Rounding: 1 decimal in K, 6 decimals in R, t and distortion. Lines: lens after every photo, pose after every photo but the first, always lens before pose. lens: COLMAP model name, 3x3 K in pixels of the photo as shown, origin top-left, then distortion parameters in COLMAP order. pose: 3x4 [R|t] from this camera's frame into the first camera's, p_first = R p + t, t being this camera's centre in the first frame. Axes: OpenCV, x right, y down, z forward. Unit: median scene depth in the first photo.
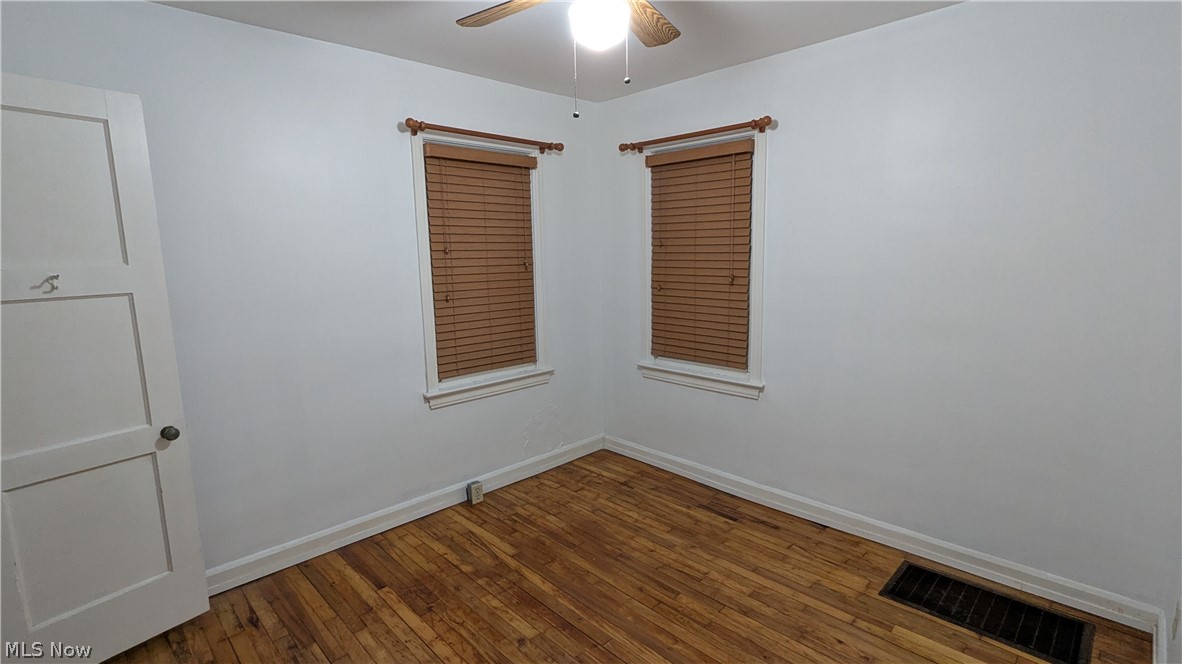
lens RADIAL K [[556.5, 0, 592.2], [0, 556.5, 332.5], [0, 0, 1]] dist [-0.002911, 0.001199]
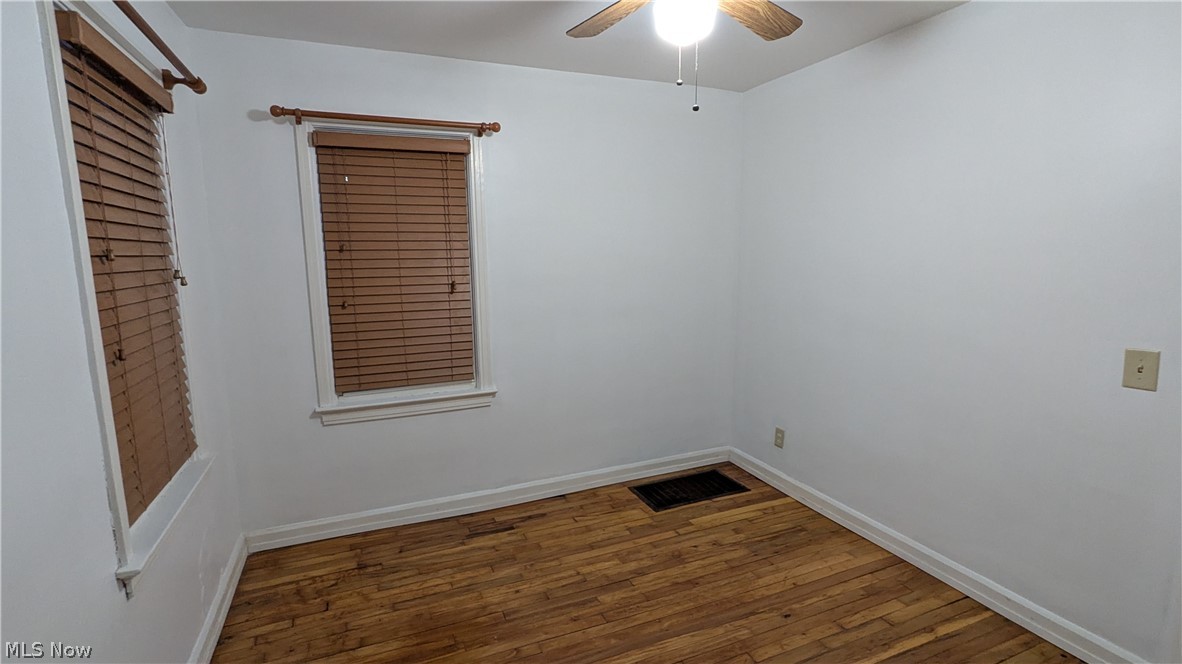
lens RADIAL K [[556.5, 0, 592.2], [0, 556.5, 332.5], [0, 0, 1]] dist [-0.002911, 0.001199]
pose [[0.368434, -0.127684, 0.920844, -0.553392], [0.147594, 0.985994, 0.077665, -0.060556], [-0.917863, 0.107296, 0.382119, 0.455622]]
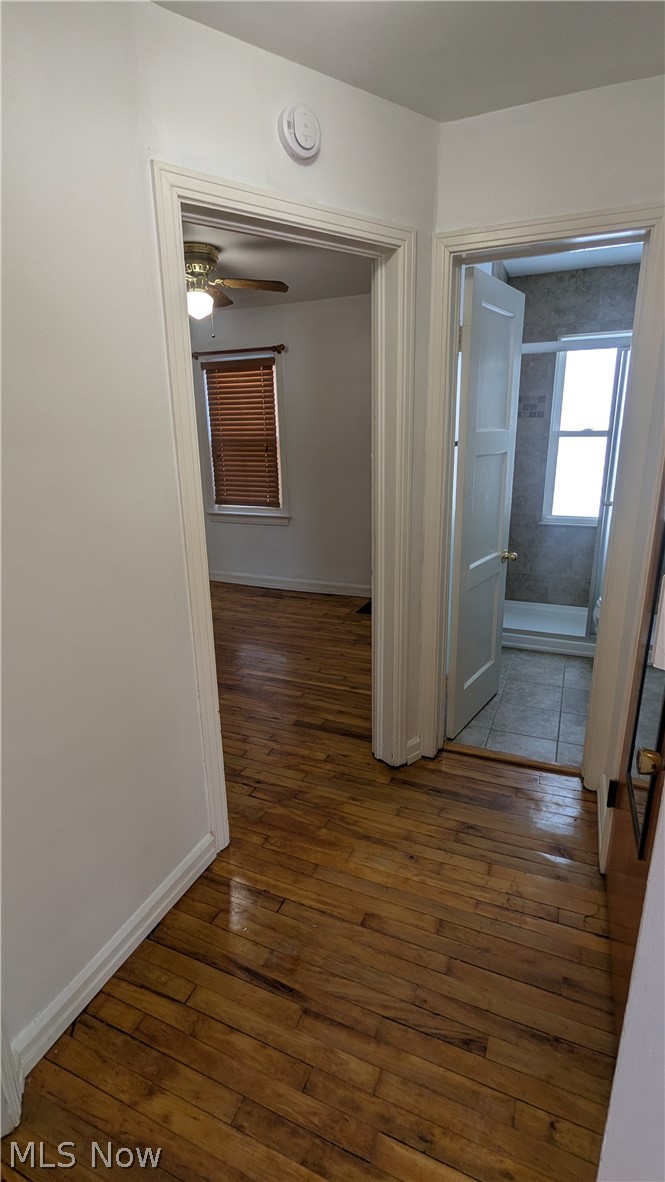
lens RADIAL K [[556.5, 0, 331.6], [0, 556.5, 590.7], [0, 0, 1]] dist [-0.002911, 0.001199]
pose [[0.926719, -0.103745, 0.361150, -0.194411], [0.059696, 0.989572, 0.131085, 0.107716], [-0.370984, -0.099919, 0.923248, -0.573972]]
